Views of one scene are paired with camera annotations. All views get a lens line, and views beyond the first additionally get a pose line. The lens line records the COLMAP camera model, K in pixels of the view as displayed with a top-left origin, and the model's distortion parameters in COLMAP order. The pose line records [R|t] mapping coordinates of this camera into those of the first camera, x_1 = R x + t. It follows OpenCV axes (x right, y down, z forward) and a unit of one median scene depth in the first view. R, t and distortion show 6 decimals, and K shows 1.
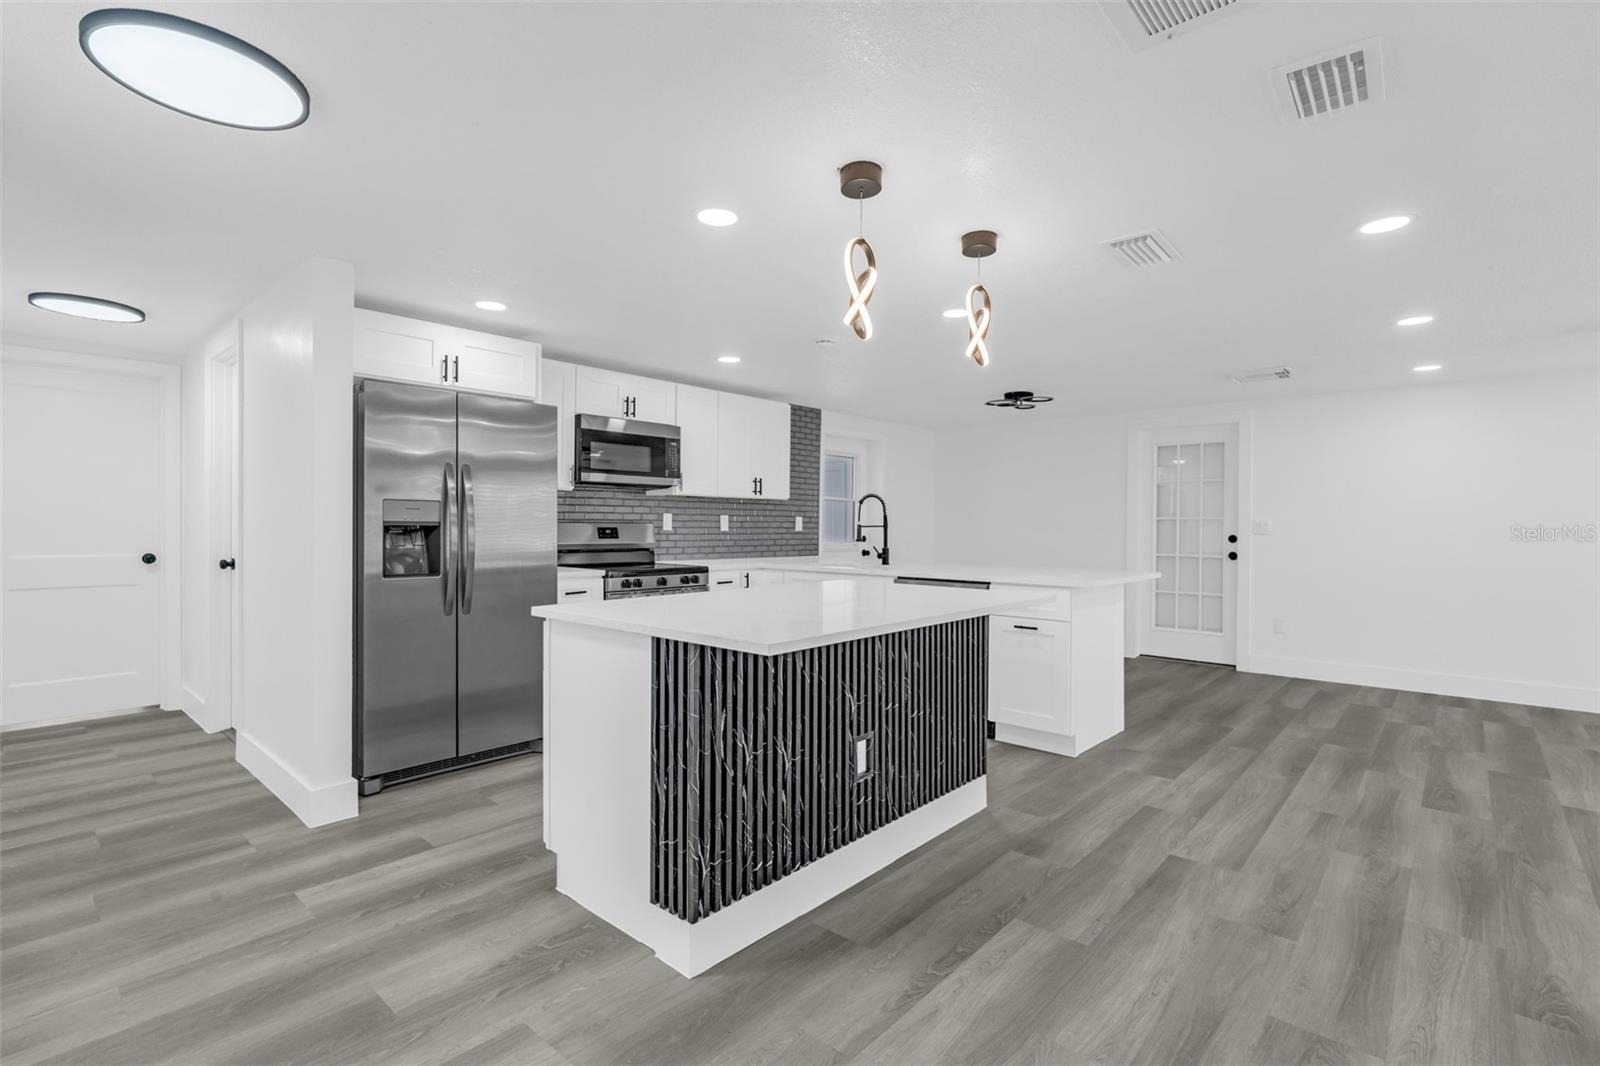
lens RADIAL K [[754.2, 0, 807.9], [0, 754.2, 520.7], [0, 0, 1]] dist [-0.013421, 0.006873]
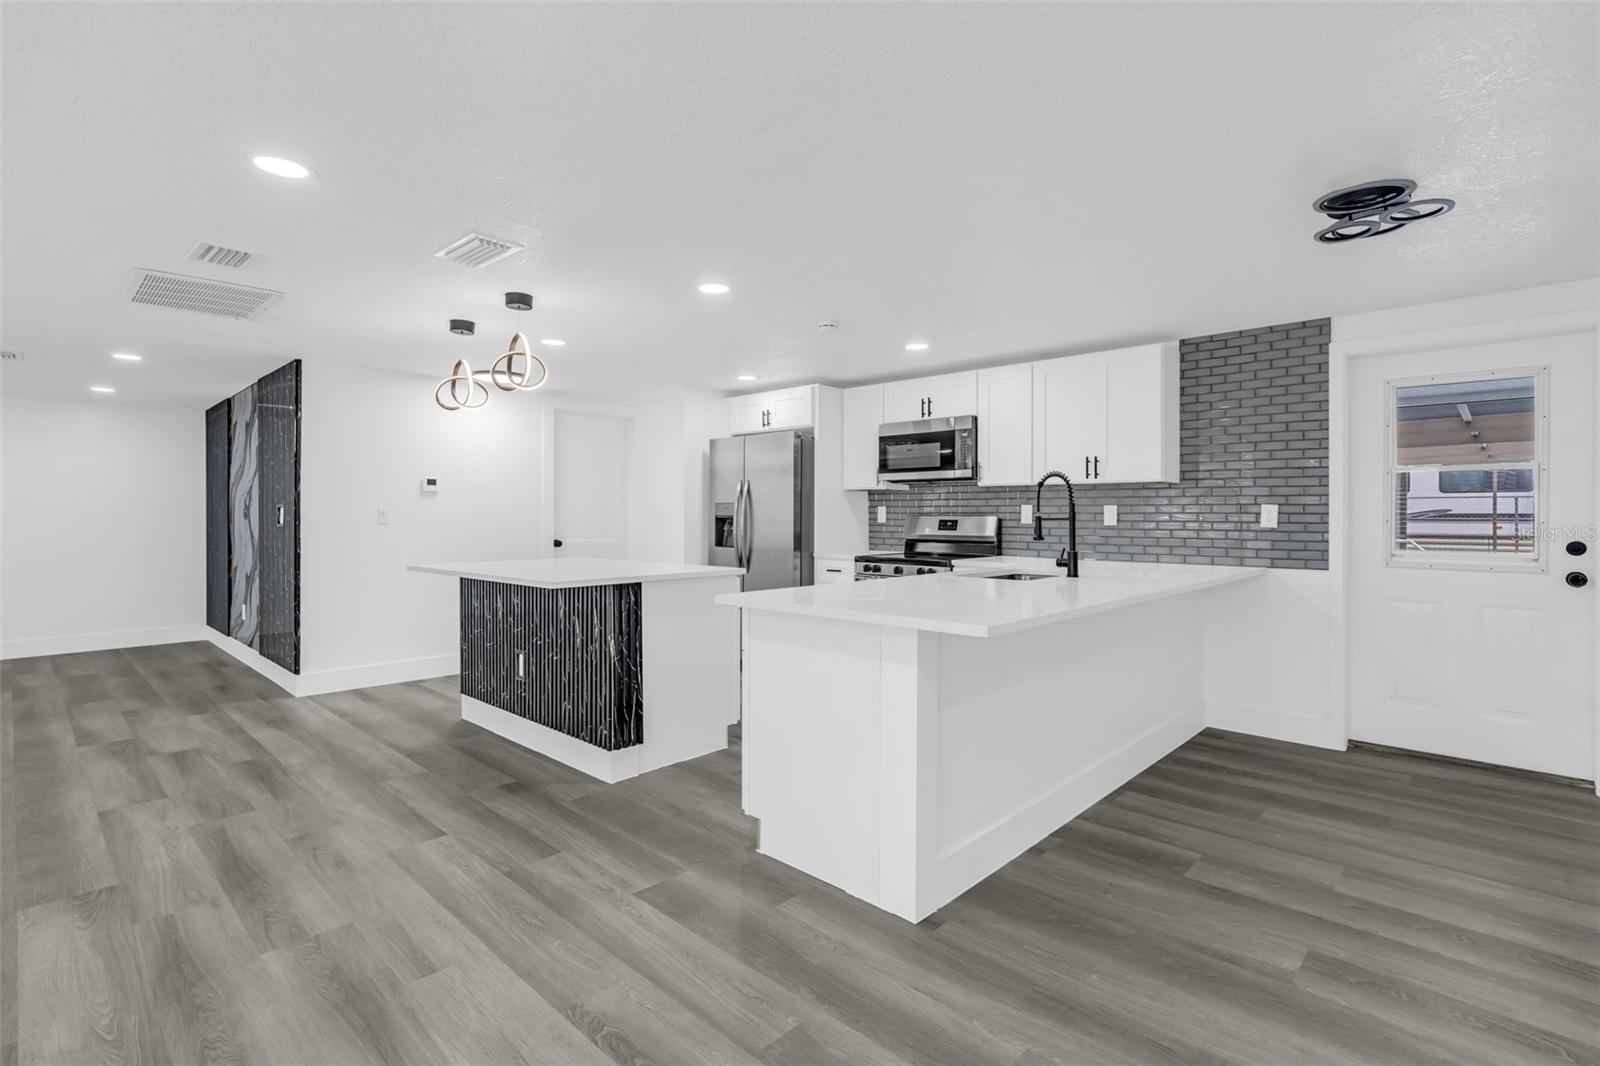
lens RADIAL K [[754.2, 0, 803.8], [0, 754.2, 518.8], [0, 0, 1]] dist [-0.013421, 0.006873]
pose [[-0.037601, 0.001091, -0.999292, 1.197456], [0.005756, 0.999983, 0.000875, 0.007895], [0.999276, -0.005719, -0.037607, 1.222606]]
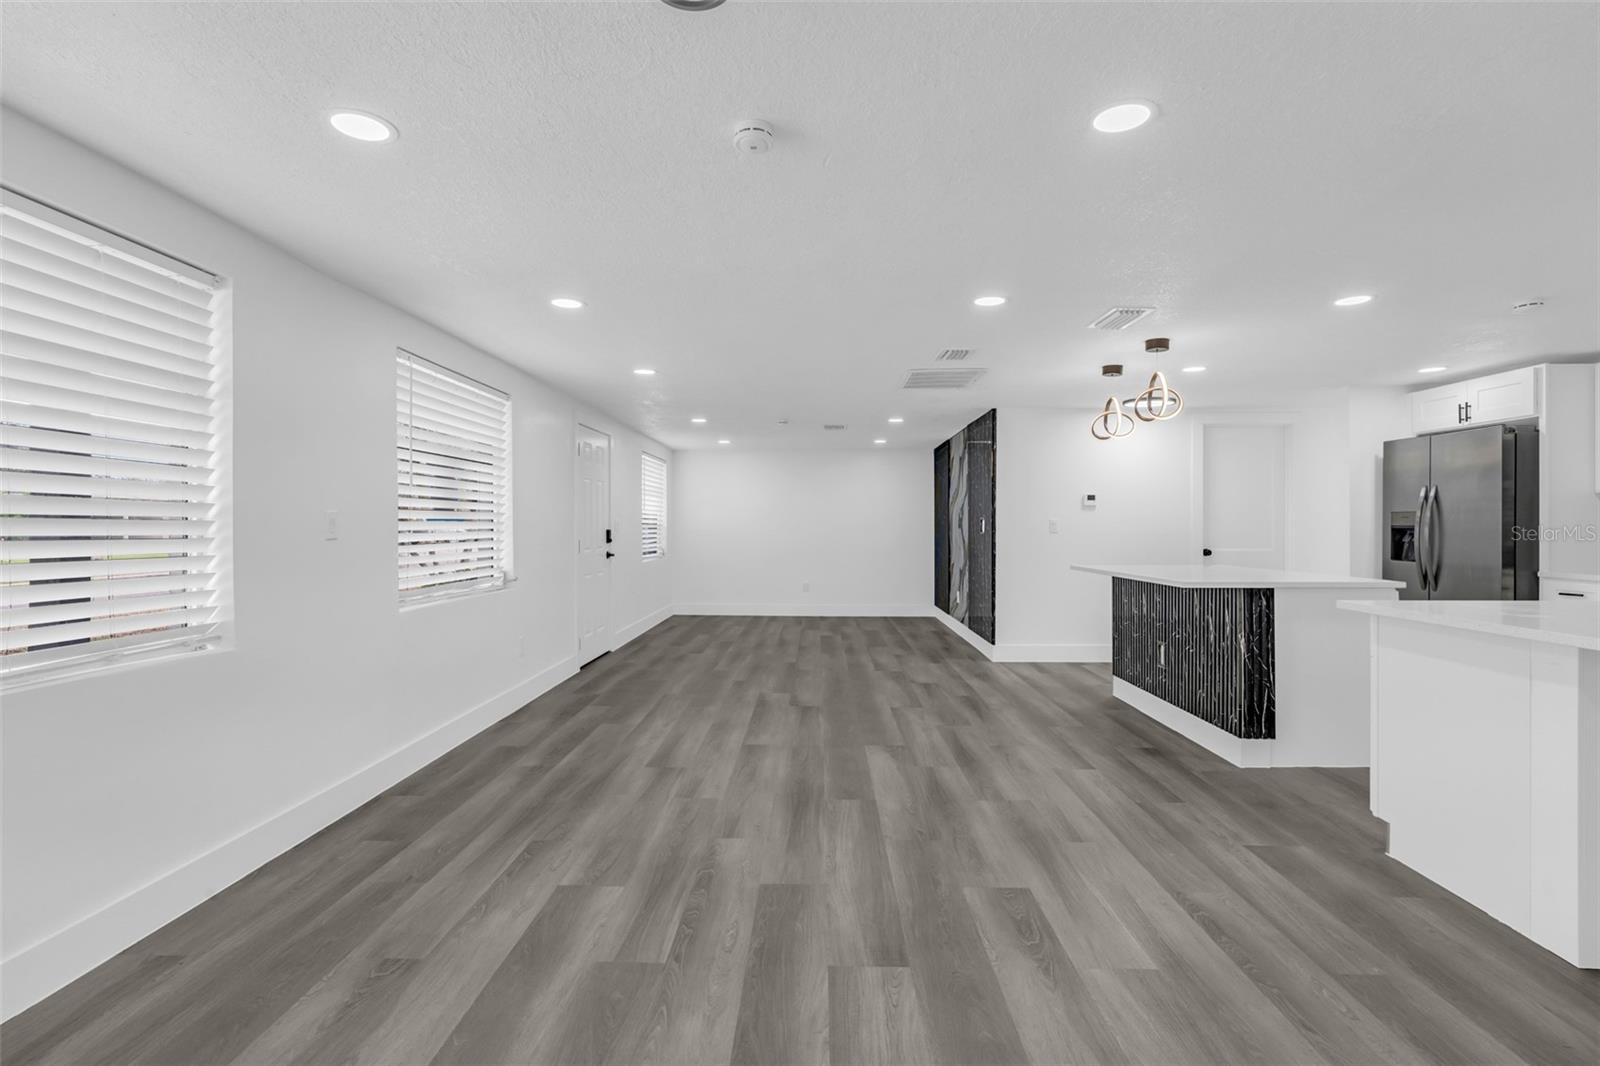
lens RADIAL K [[754.2, 0, 798.4], [0, 754.2, 521.2], [0, 0, 1]] dist [-0.013421, 0.006873]
pose [[-0.768859, -0.007059, -0.639380, 1.413136], [0.001017, 0.999924, -0.012263, 0.008970], [0.639418, -0.010079, -0.768793, 1.360951]]
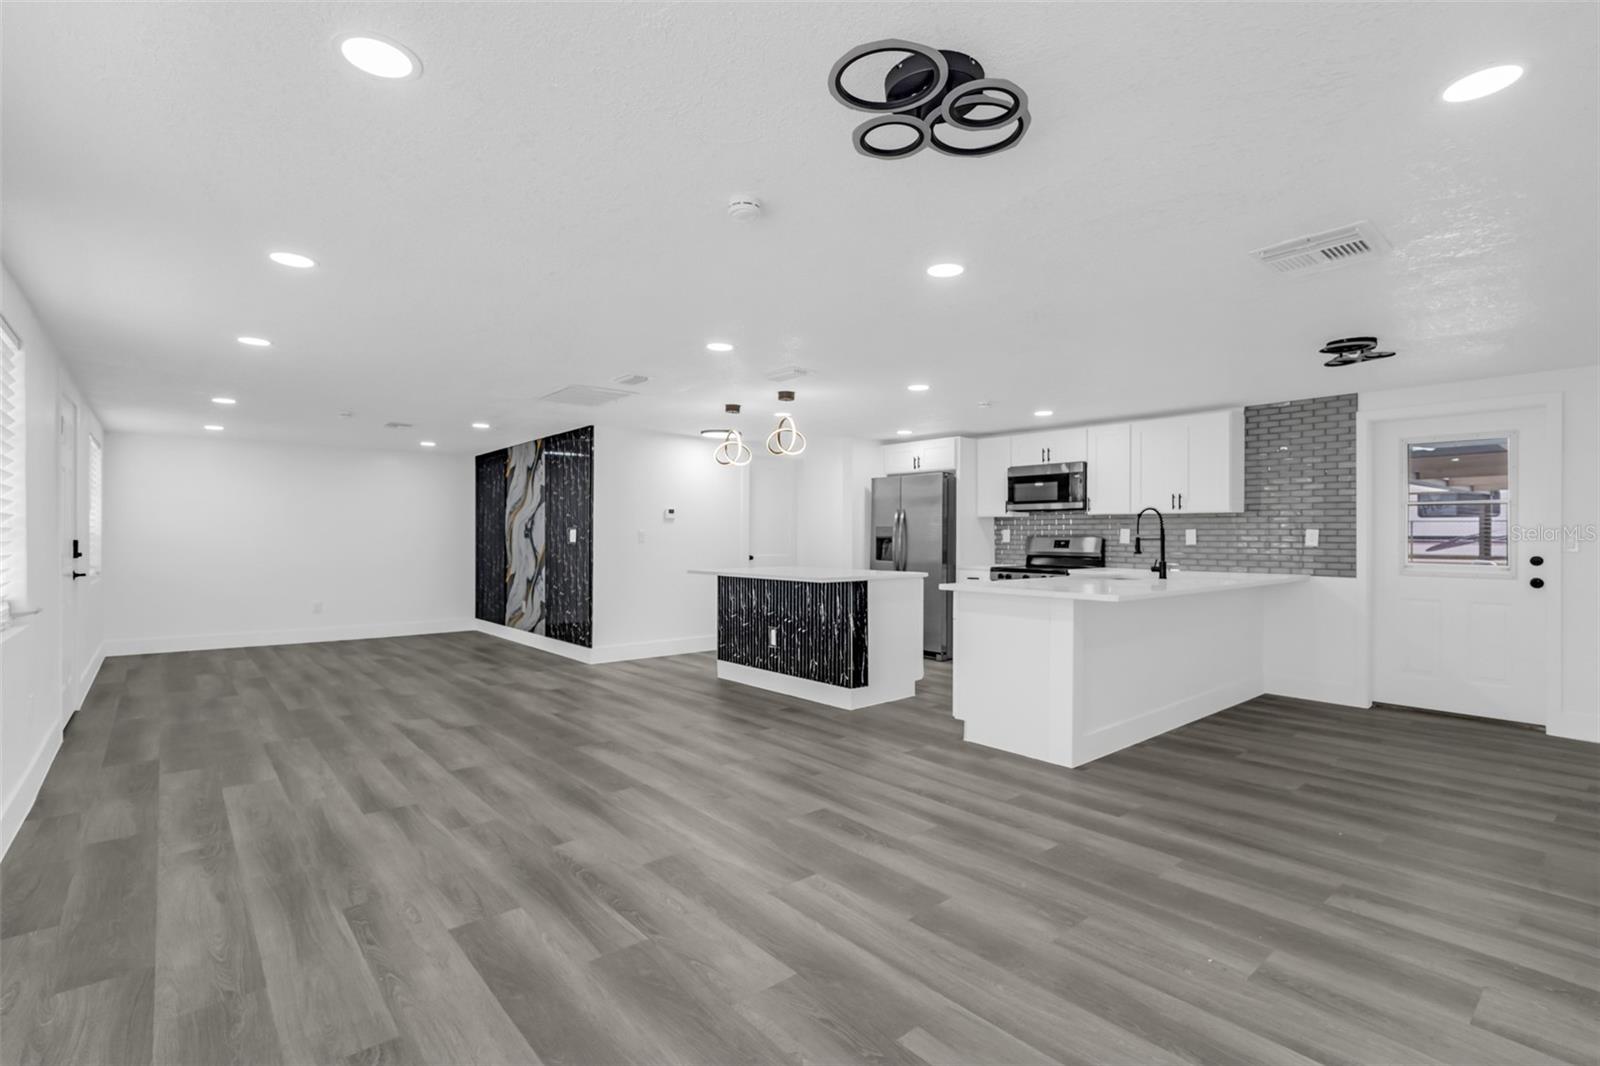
lens RADIAL K [[754.2, 0, 802.0], [0, 754.2, 530.4], [0, 0, 1]] dist [-0.013421, 0.006873]
pose [[-0.137062, -0.012073, -0.990489, 1.744814], [0.002649, 0.999918, -0.012554, 0.010513], [0.990559, -0.004345, -0.137019, 1.042875]]
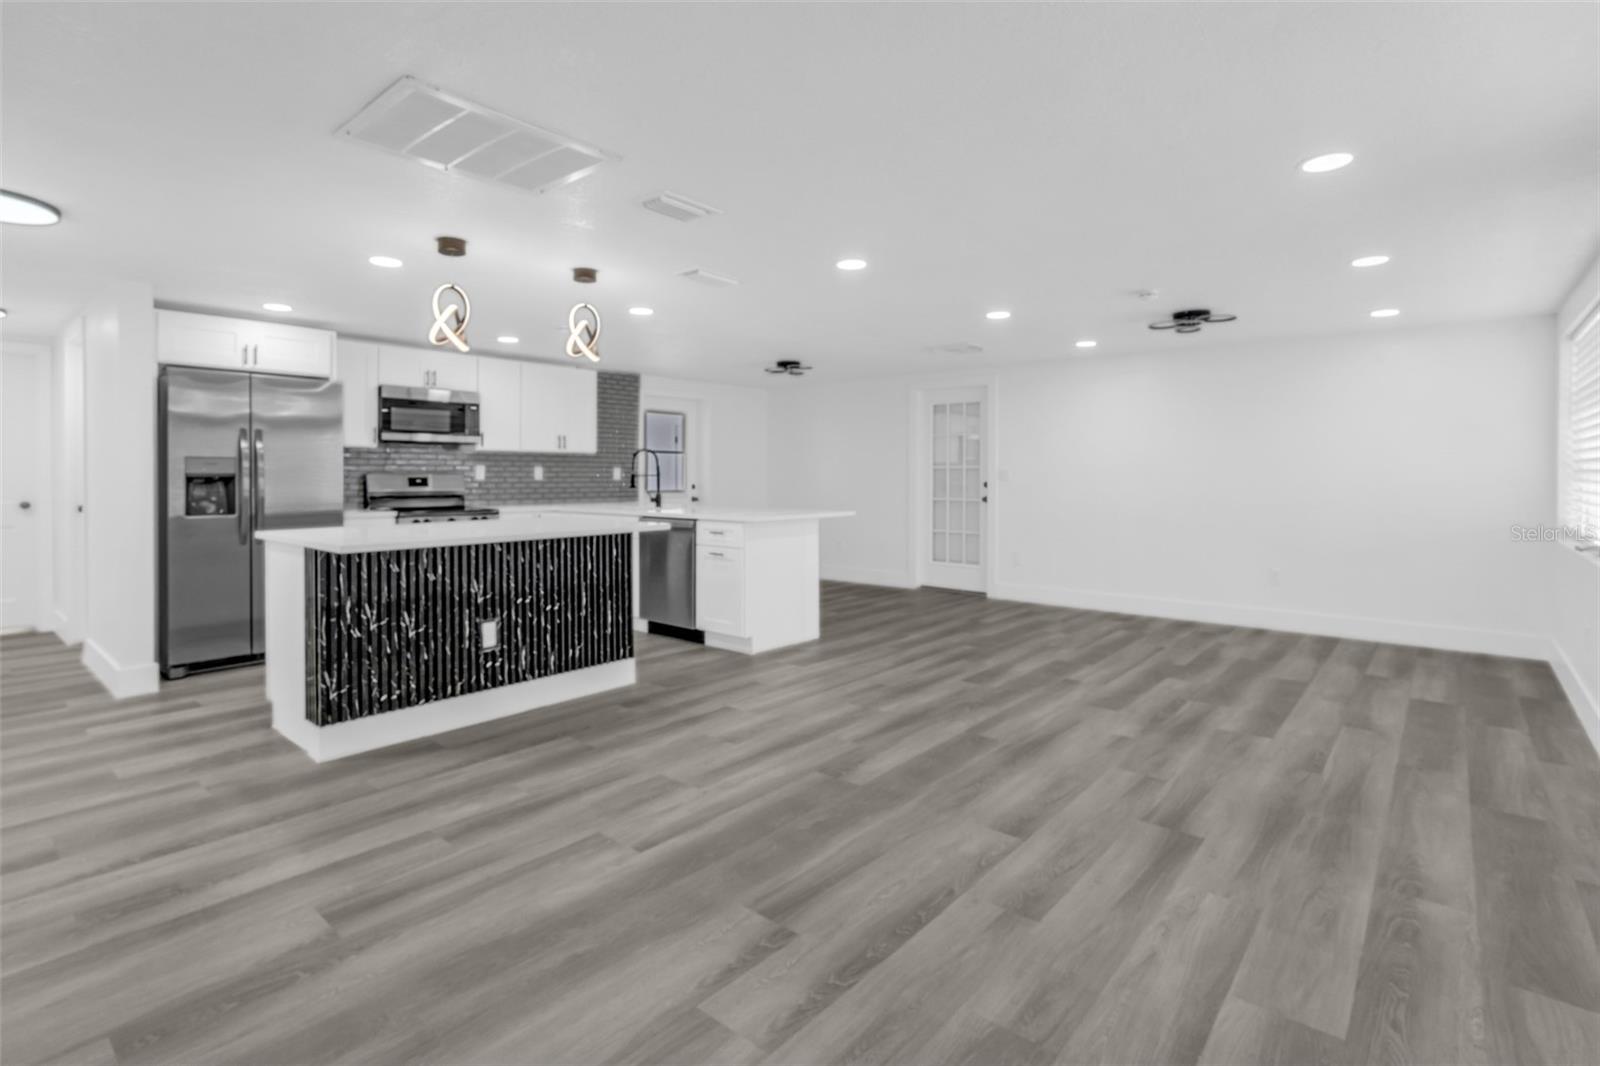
lens RADIAL K [[754.2, 0, 824.4], [0, 754.2, 486.8], [0, 0, 1]] dist [-0.013421, 0.006873]
pose [[0.999438, -0.004880, 0.033166, 0.491483], [0.004174, 0.999765, 0.021296, 0.001068], [-0.033262, -0.021145, 0.999223, -0.336037]]
